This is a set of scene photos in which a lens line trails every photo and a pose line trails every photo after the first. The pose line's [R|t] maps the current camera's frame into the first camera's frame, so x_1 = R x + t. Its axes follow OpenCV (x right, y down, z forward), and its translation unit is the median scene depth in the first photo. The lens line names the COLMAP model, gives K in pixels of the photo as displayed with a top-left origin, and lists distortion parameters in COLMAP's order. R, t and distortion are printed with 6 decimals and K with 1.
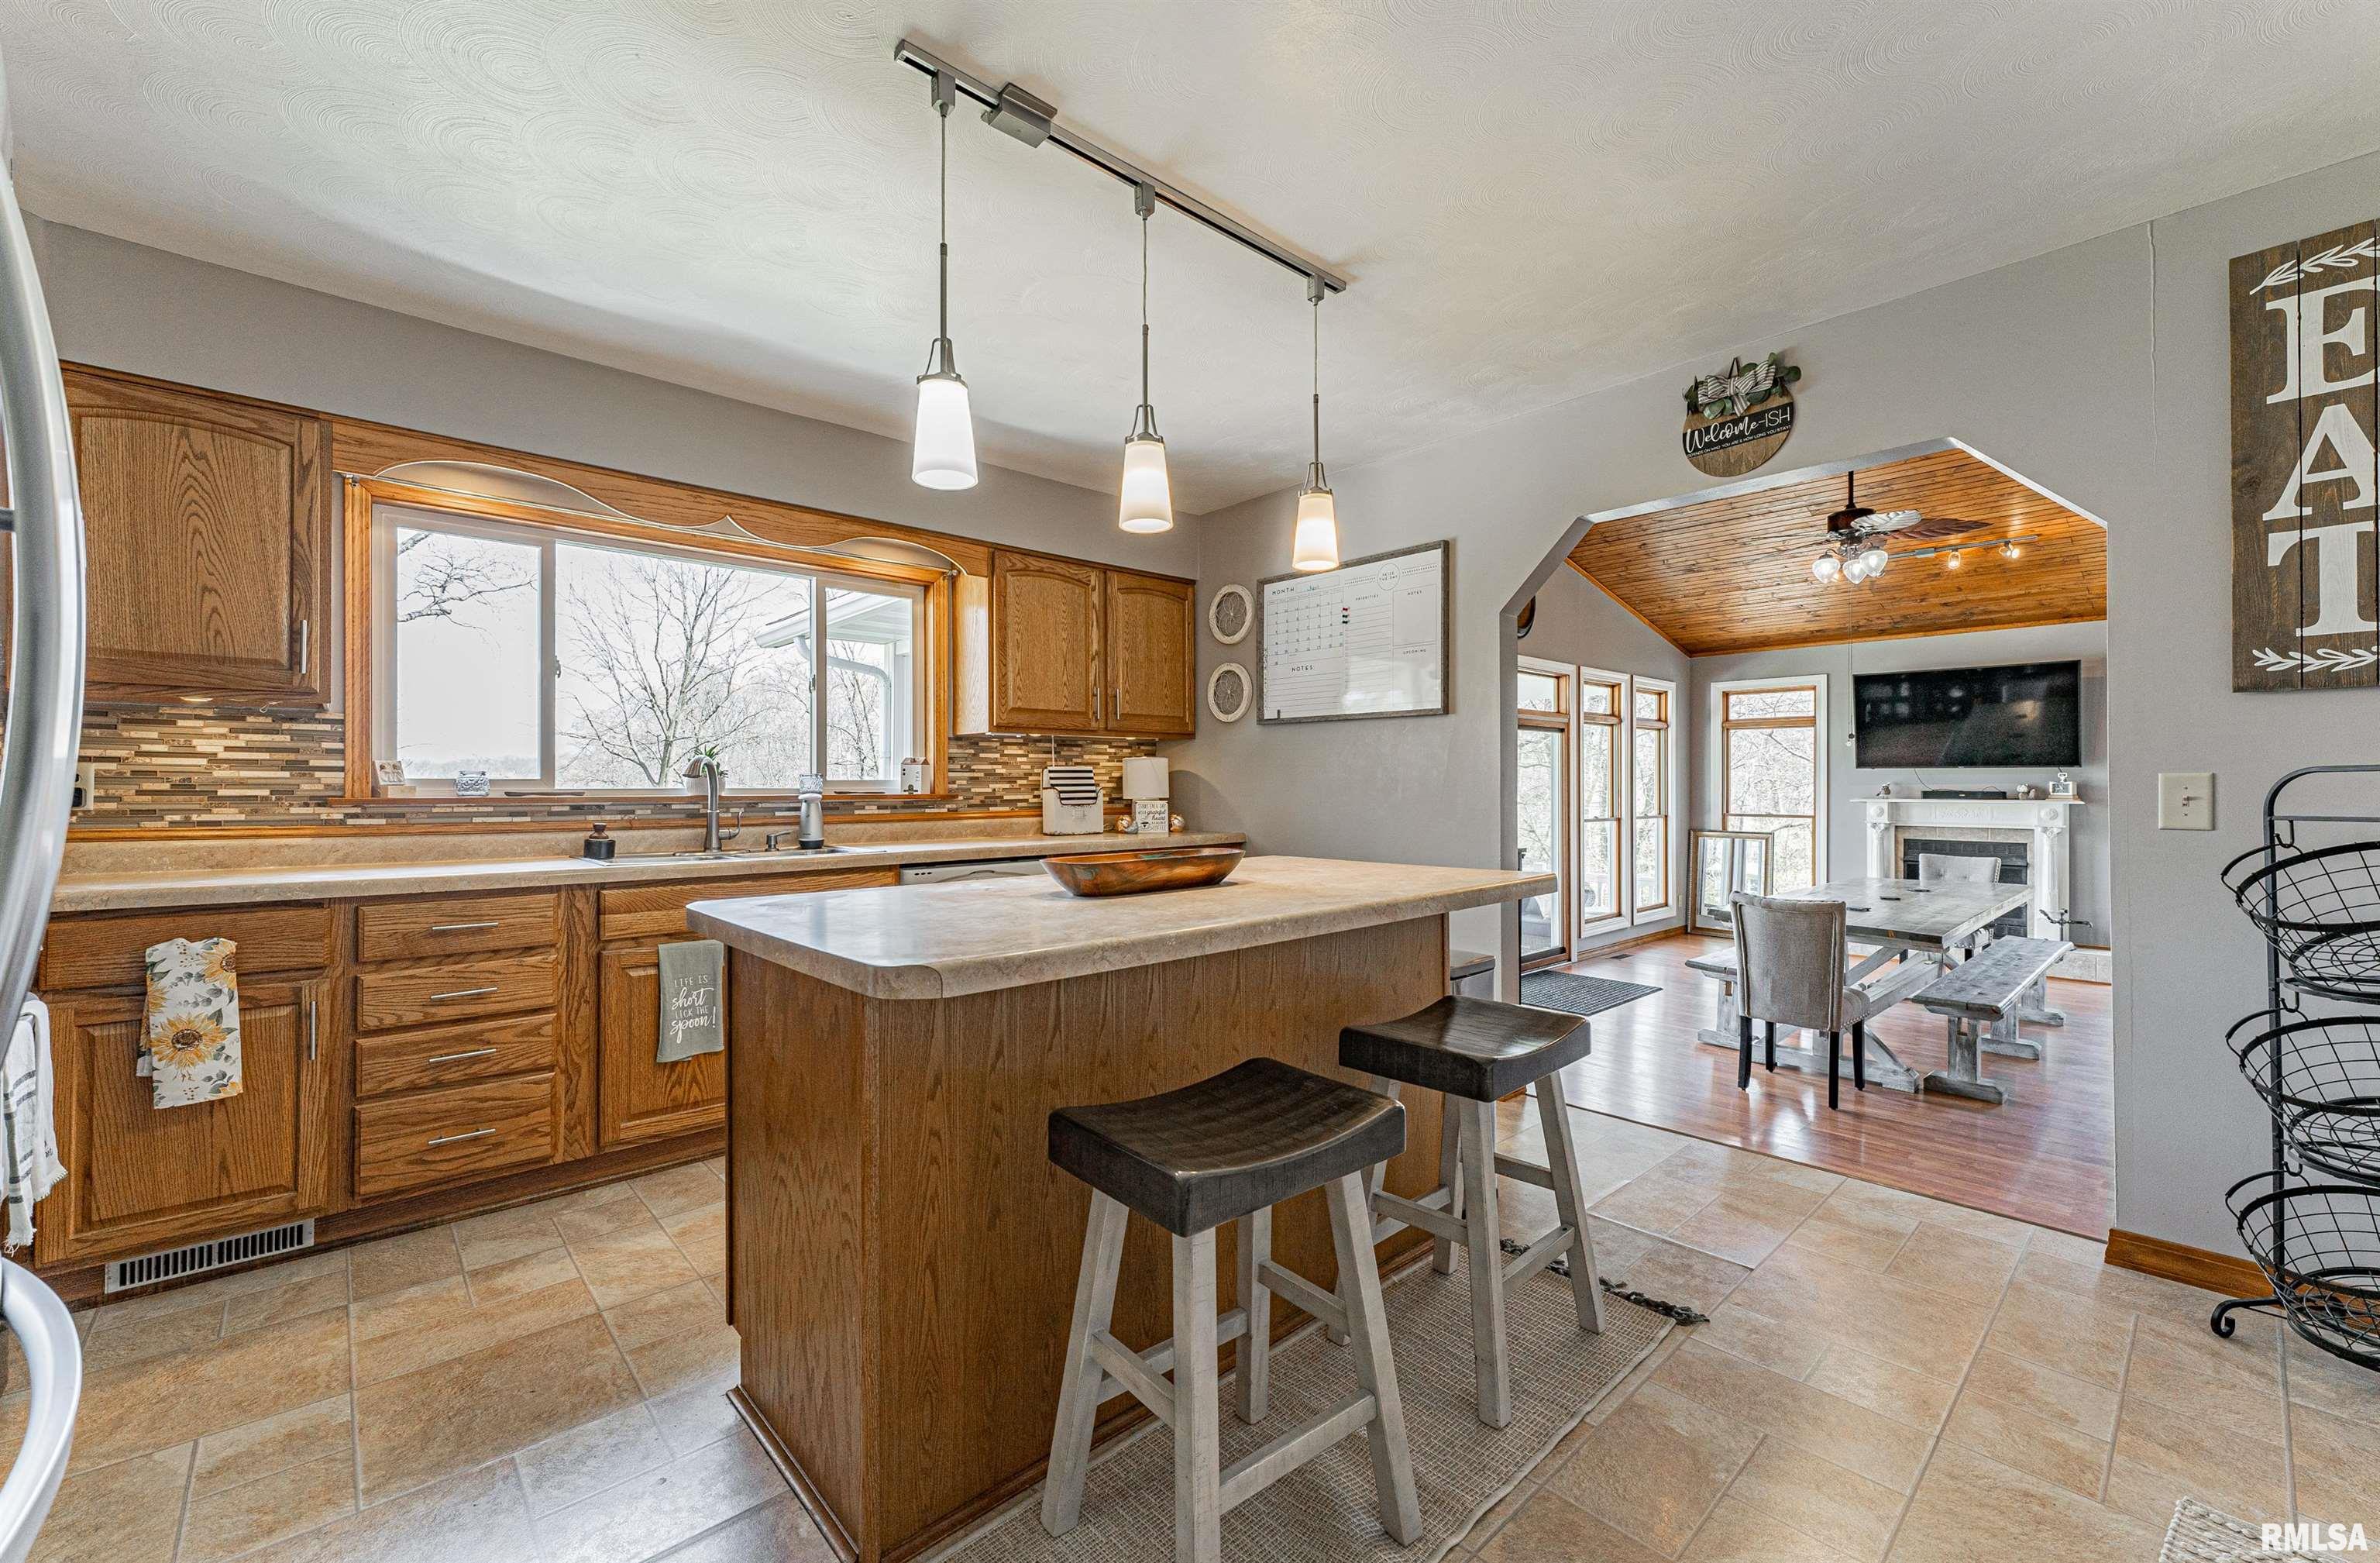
lens RADIAL K [[947.5, 0, 1190.0], [0, 947.5, 781.5], [0, 0, 1]] dist [-0.000682, 0.000012]
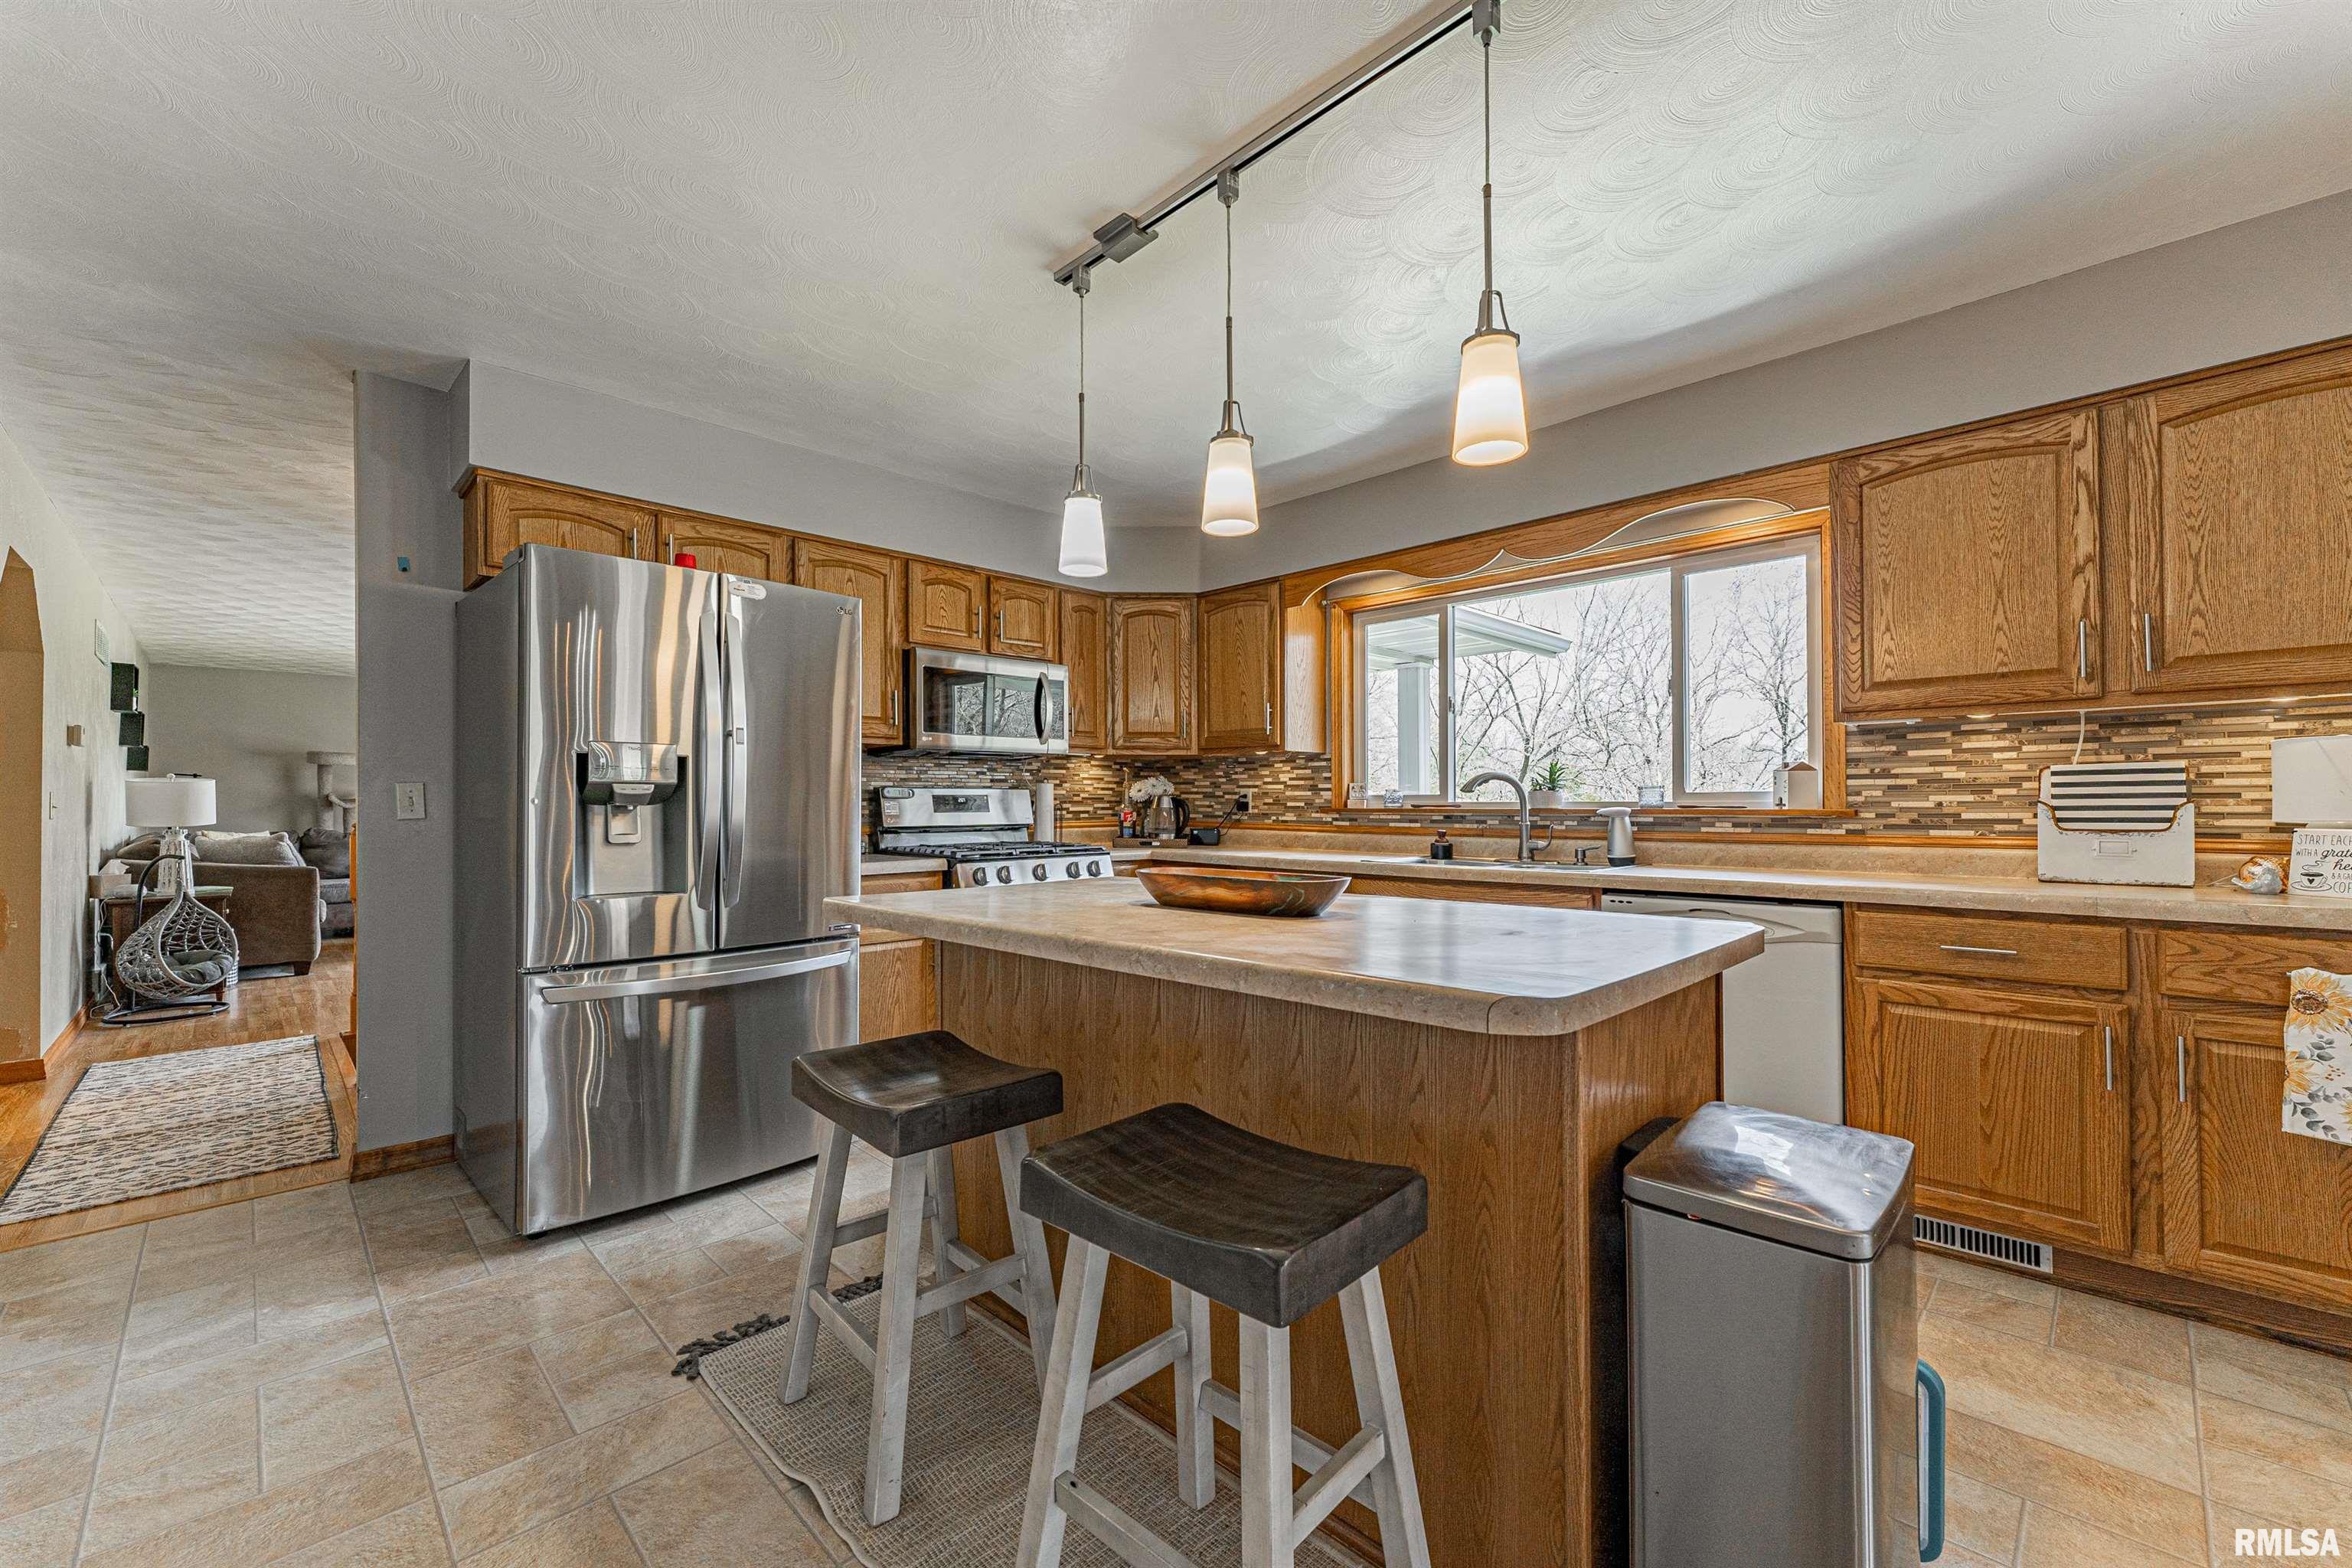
lens RADIAL K [[953.1, 0, 1166.7], [0, 953.1, 791.8], [0, 0, 1]] dist [0.000534, 0.000283]
pose [[0.034784, -0.009544, -0.999349, 0.578006], [0.008102, 0.999924, -0.009267, 0.002728], [0.999362, -0.007775, 0.034859, 0.575164]]
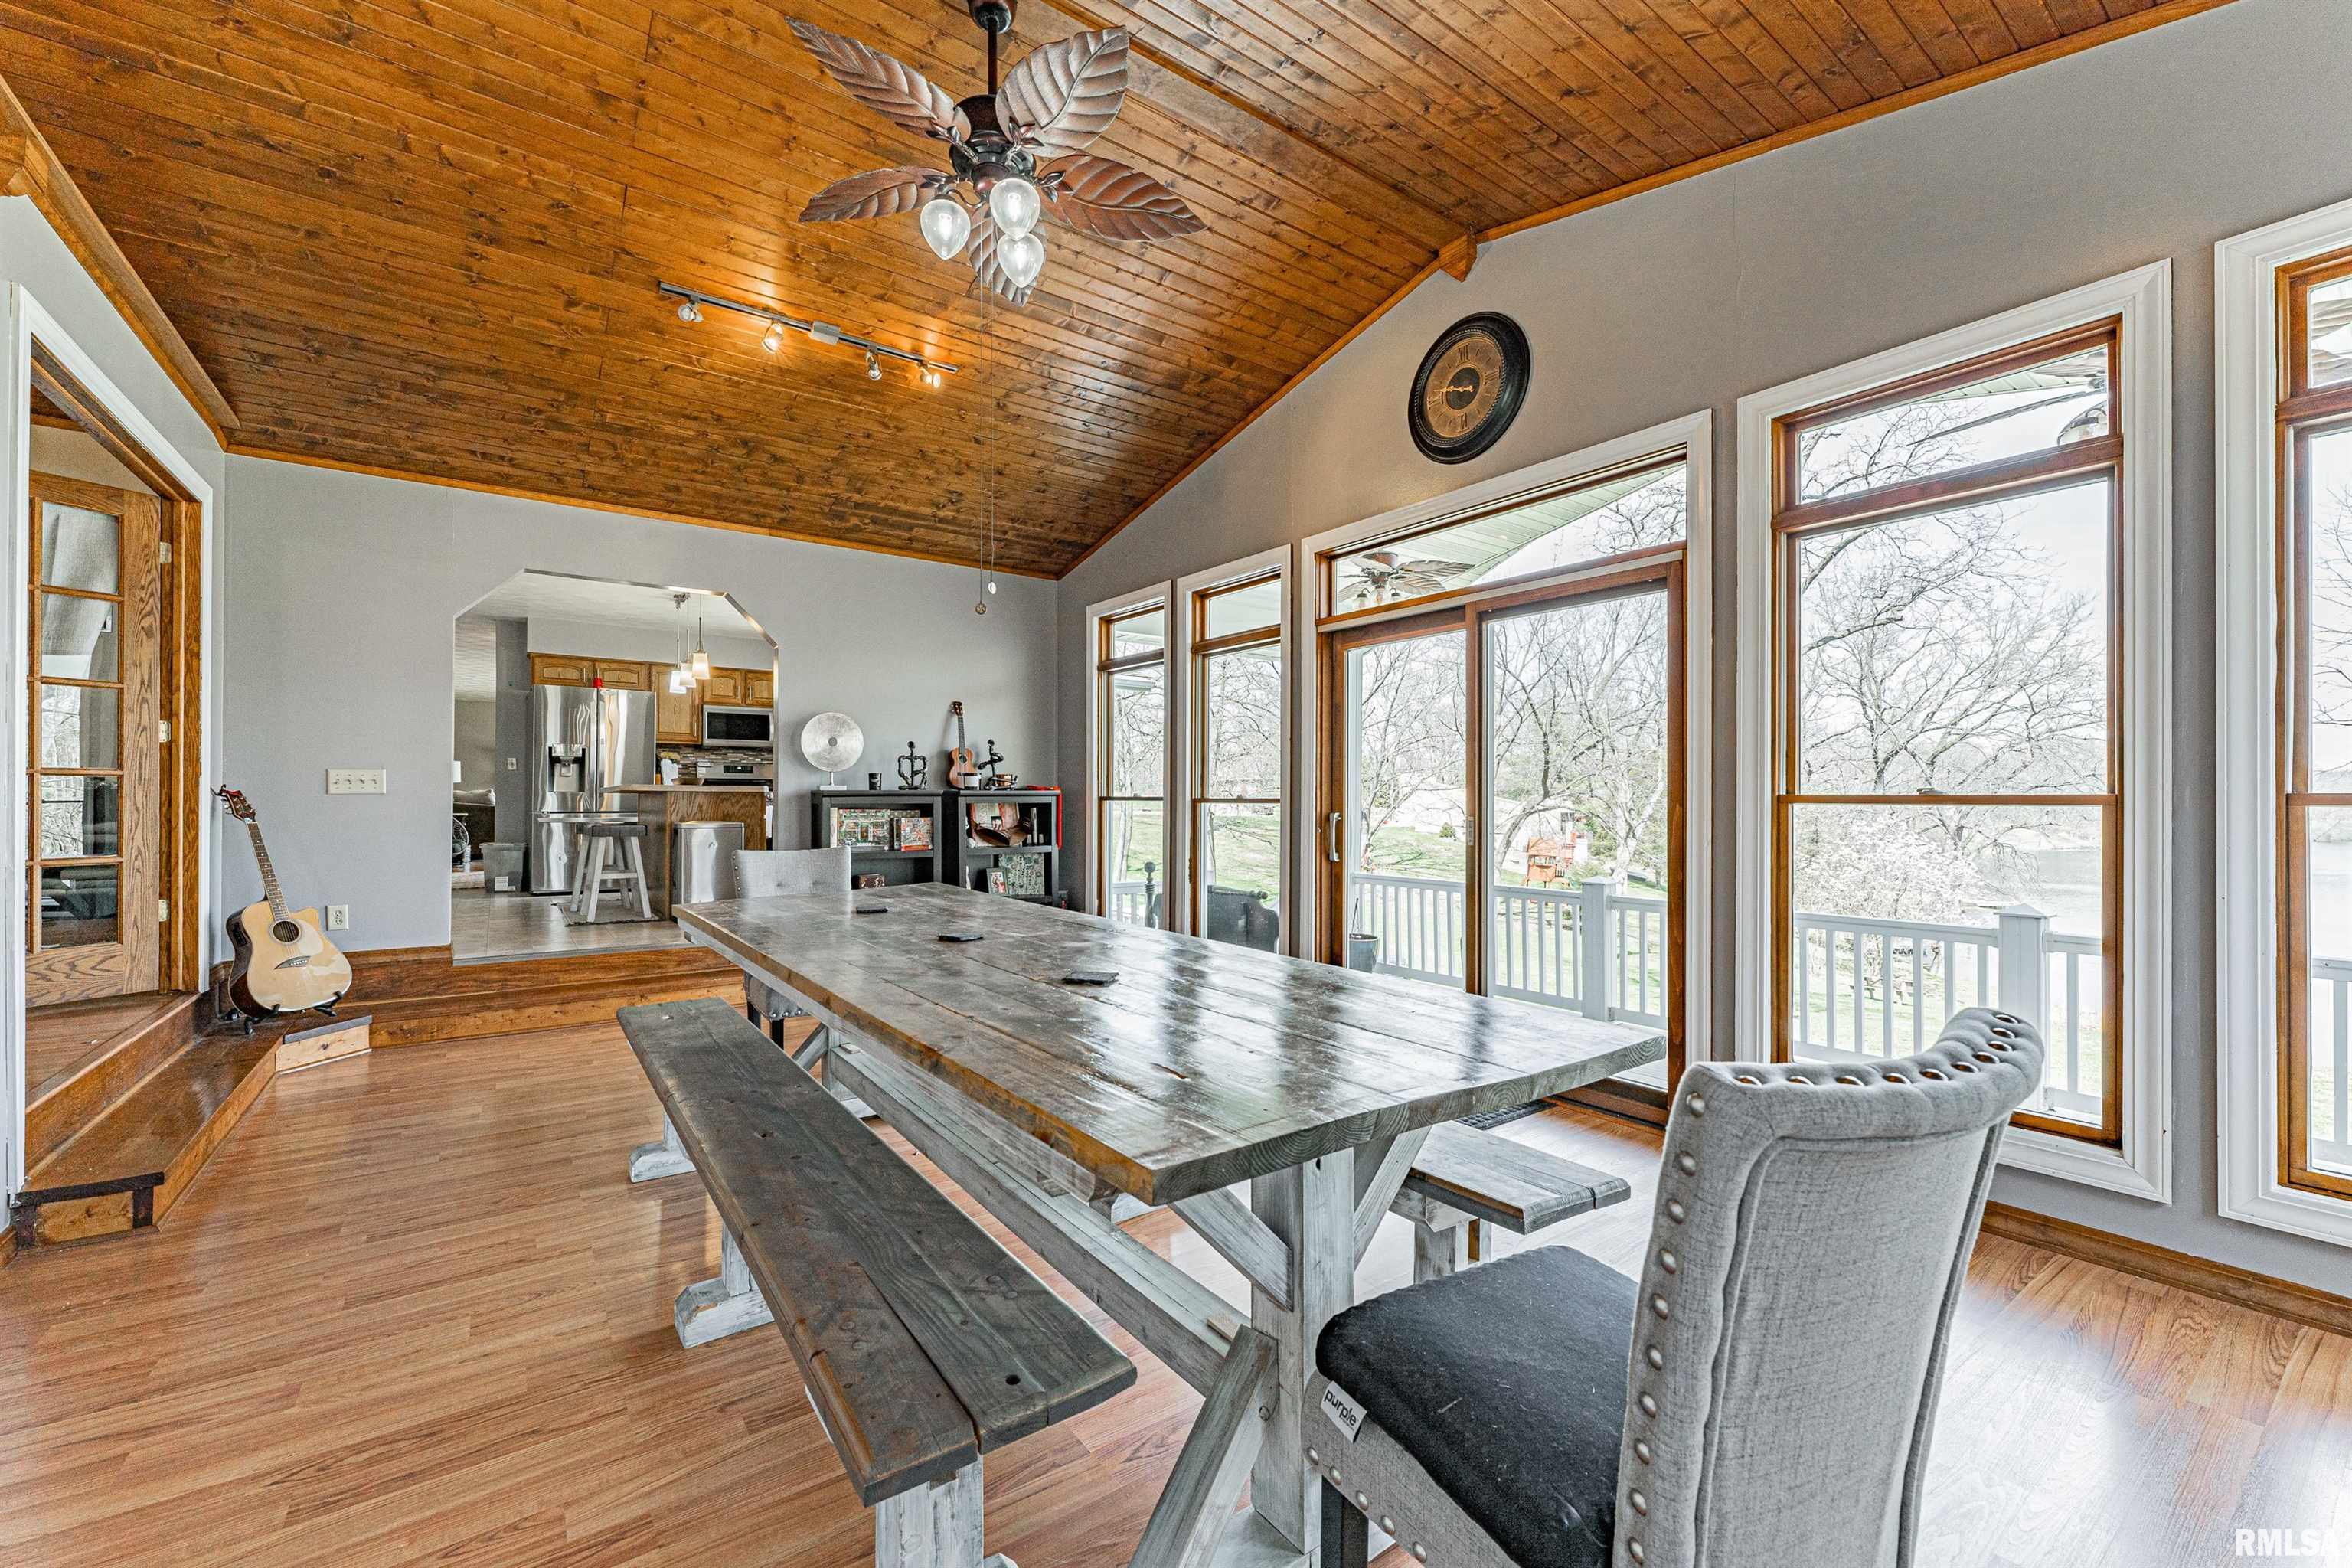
lens RADIAL K [[941.7, 0, 1161.9], [0, 941.7, 791.2], [0, 0, 1]] dist [0.000118, 0.000072]
pose [[-0.119350, -0.002778, -0.992848, 2.064455], [0.003763, 0.999988, -0.003251, 0.088985], [0.992845, -0.004124, -0.119338, 2.023366]]
